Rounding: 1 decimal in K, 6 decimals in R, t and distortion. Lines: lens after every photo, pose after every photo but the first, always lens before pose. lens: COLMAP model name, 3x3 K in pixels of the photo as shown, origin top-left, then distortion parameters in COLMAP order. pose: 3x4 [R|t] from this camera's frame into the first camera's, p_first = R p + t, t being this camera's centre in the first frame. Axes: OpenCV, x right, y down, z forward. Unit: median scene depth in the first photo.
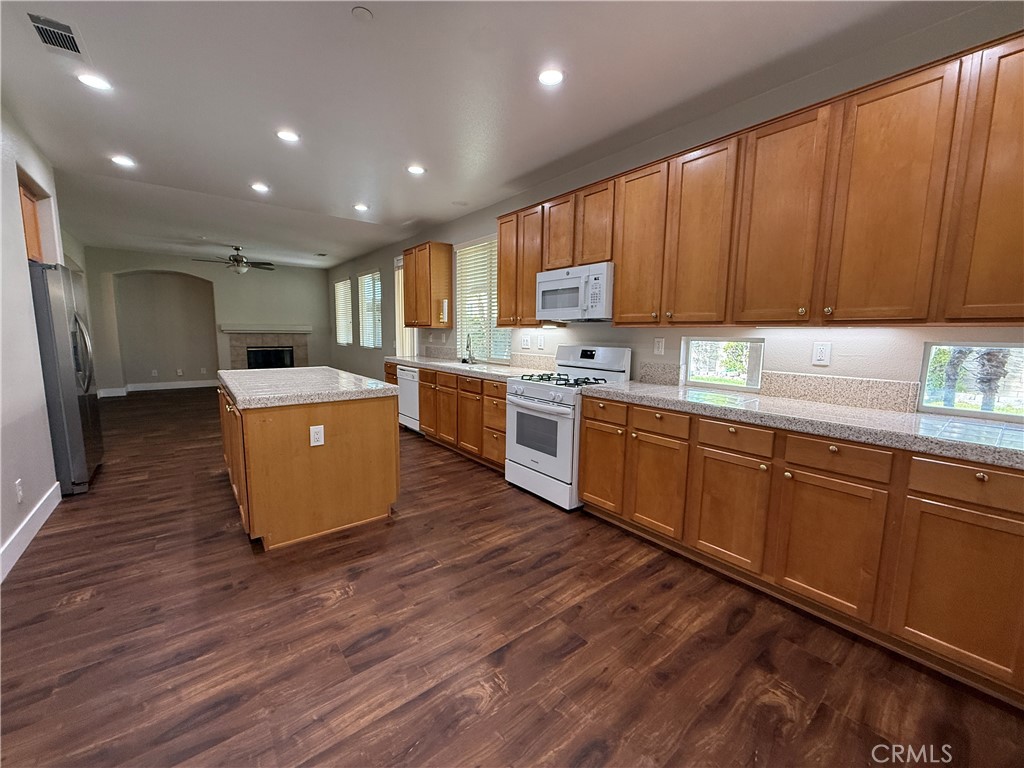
lens RADIAL K [[408.1, 0, 508.3], [0, 408.1, 380.8], [0, 0, 1]] dist [0.002687, 0.000281]
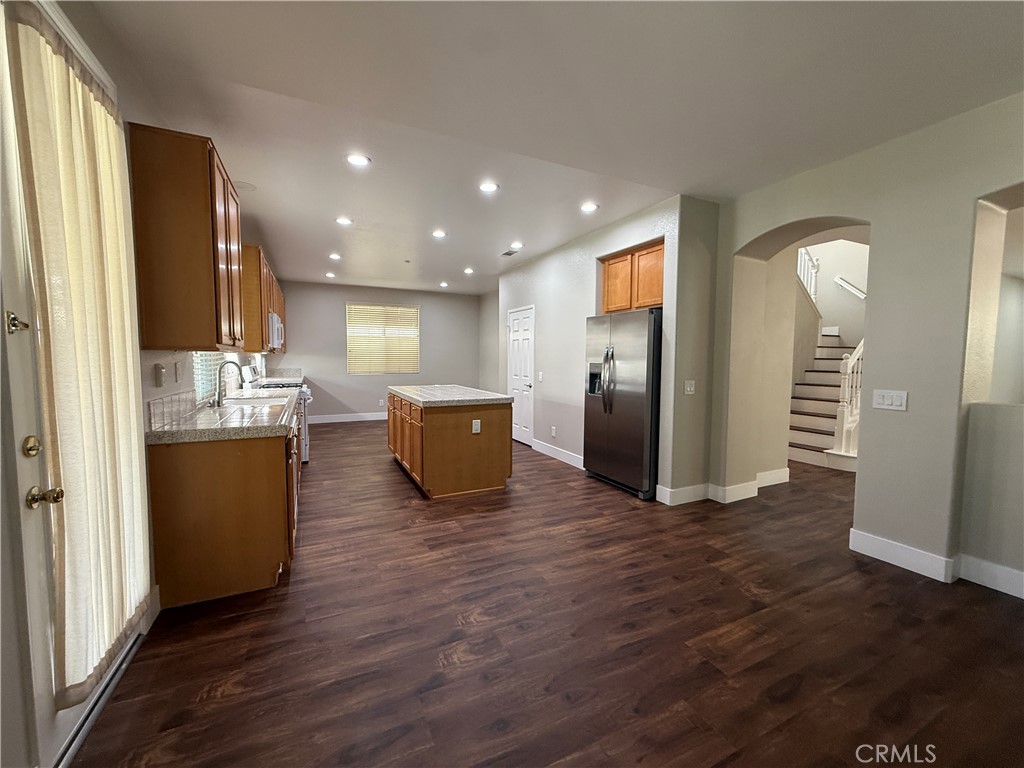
lens RADIAL K [[402.7, 0, 512.0], [0, 402.7, 384.0], [0, 0, 1]] dist [0.000873, 0.000039]
pose [[-0.978170, -0.033833, 0.205034, -0.962483], [0.004629, 0.982866, 0.184266, -0.270272], [-0.207755, 0.181192, -0.961253, 2.124510]]
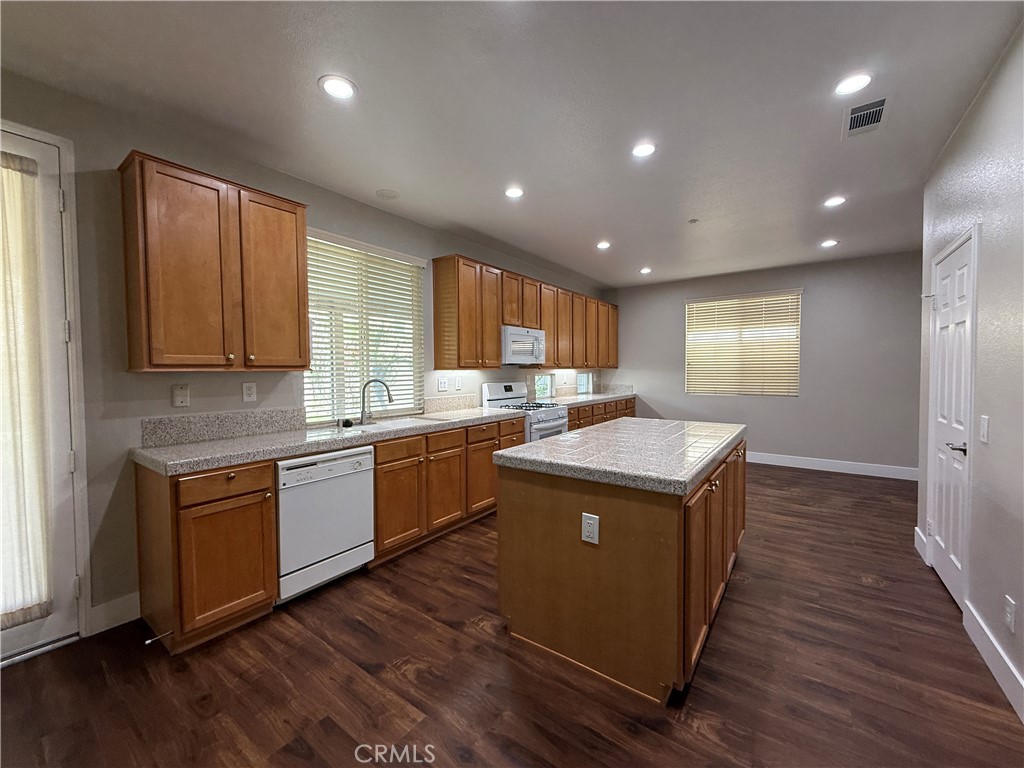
lens RADIAL K [[408.1, 0, 508.3], [0, 408.1, 380.8], [0, 0, 1]] dist [0.002687, 0.000281]
pose [[-0.269926, -0.037173, 0.962163, -1.099174], [0.117566, 0.990506, 0.071251, -0.183710], [-0.955677, 0.132350, -0.262993, 1.318623]]
